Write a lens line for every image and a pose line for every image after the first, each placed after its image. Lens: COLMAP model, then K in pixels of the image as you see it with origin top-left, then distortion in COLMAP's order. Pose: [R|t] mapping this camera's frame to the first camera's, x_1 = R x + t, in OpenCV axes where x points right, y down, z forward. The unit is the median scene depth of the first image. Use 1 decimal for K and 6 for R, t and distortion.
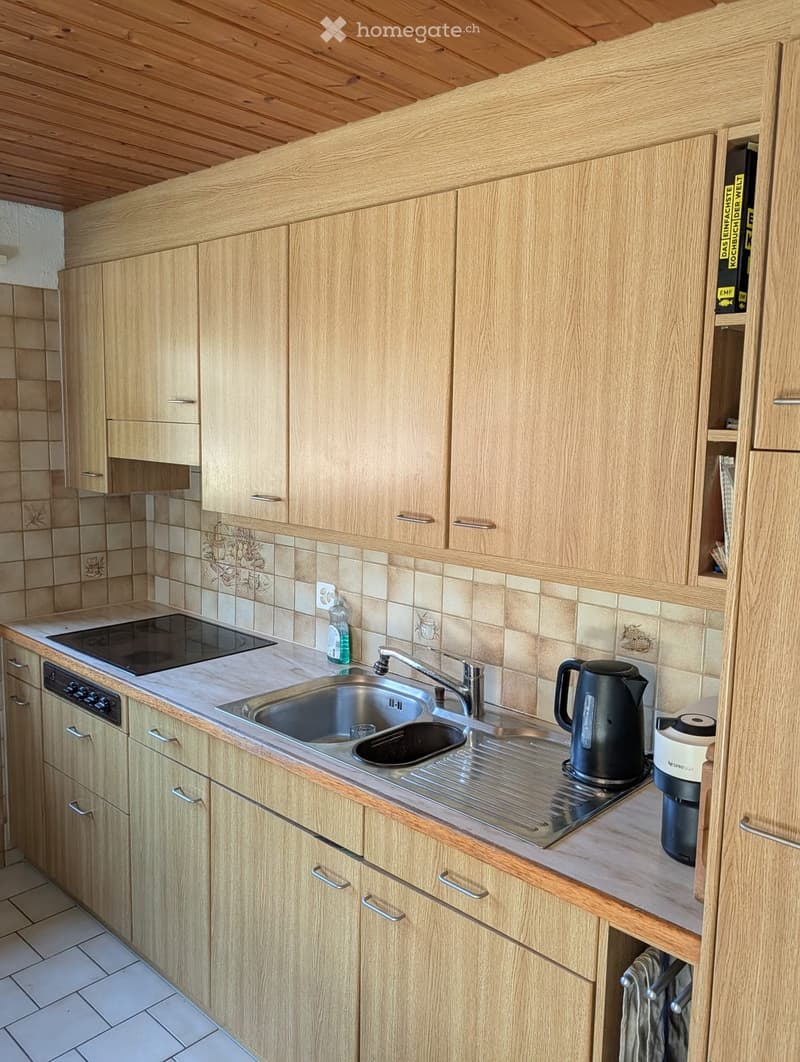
lens RADIAL K [[861.2, 0, 400.0], [0, 861.2, 531.0], [0, 0, 1]] dist [0.000147, -0.000796]
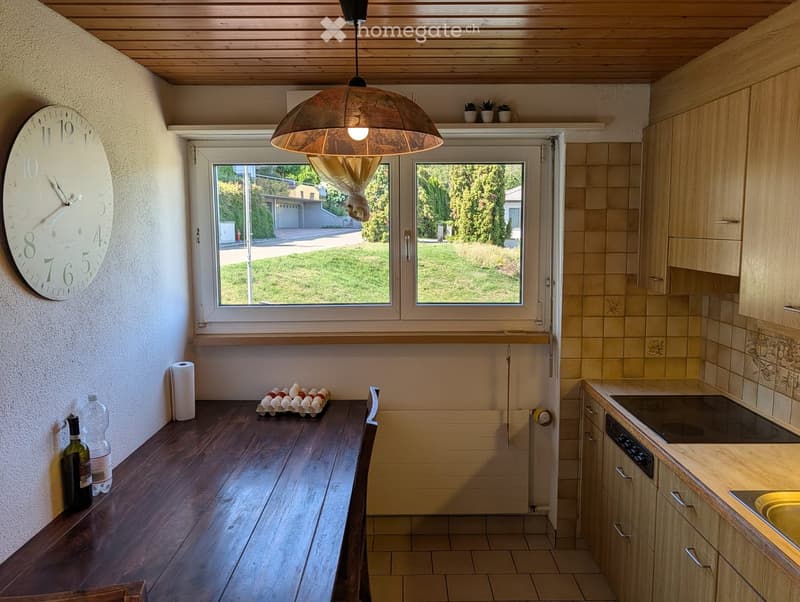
lens RADIAL K [[583.5, 0, 399.1], [0, 583.5, 289.7], [0, 0, 1]] dist [0.007328, 0.002057]
pose [[0.685556, 0.054793, -0.725955, 0.024144], [-0.079981, 0.996796, -0.000294, -0.017764], [0.723613, 0.058264, 0.687742, 0.107080]]
